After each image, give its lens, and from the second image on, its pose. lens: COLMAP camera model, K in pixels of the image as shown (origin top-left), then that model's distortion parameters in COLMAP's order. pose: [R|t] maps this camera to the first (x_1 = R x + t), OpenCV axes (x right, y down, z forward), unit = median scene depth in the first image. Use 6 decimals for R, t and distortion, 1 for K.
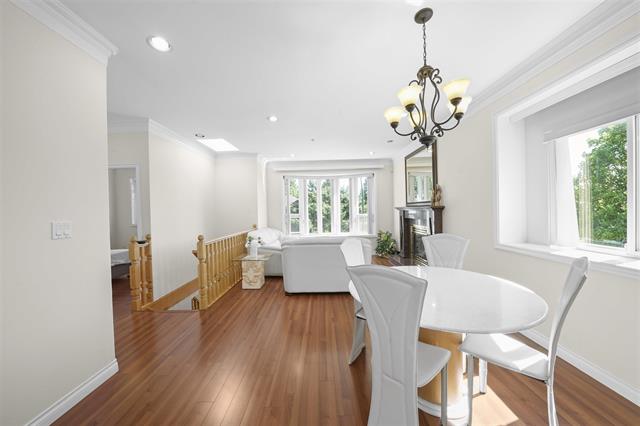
lens RADIAL K [[224.5, 0, 320.0], [0, 224.5, 213.0], [0, 0, 1]] dist [-0.000690, -0.000017]
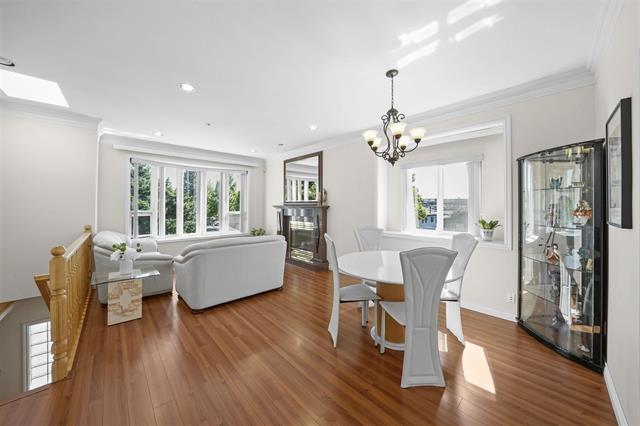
lens RADIAL K [[220.0, 0, 319.8], [0, 220.0, 208.1], [0, 0, 1]] dist [-0.020007, 0.000048]
pose [[0.726597, 0.020601, 0.686755, -0.246491], [-0.010506, 0.999767, -0.018875, 0.003443], [-0.686984, 0.006499, 0.726644, 0.095669]]
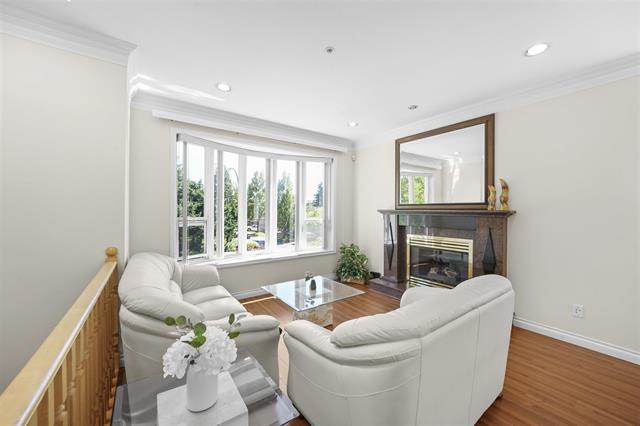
lens RADIAL K [[245.4, 0, 331.5], [0, 245.4, 214.6], [0, 0, 1]] dist [-0.014819, -0.000085]
pose [[0.796085, 0.016114, 0.604970, -0.264967], [-0.015066, 0.999863, -0.006807, -0.004330], [-0.604997, -0.003696, 0.796219, 0.533224]]
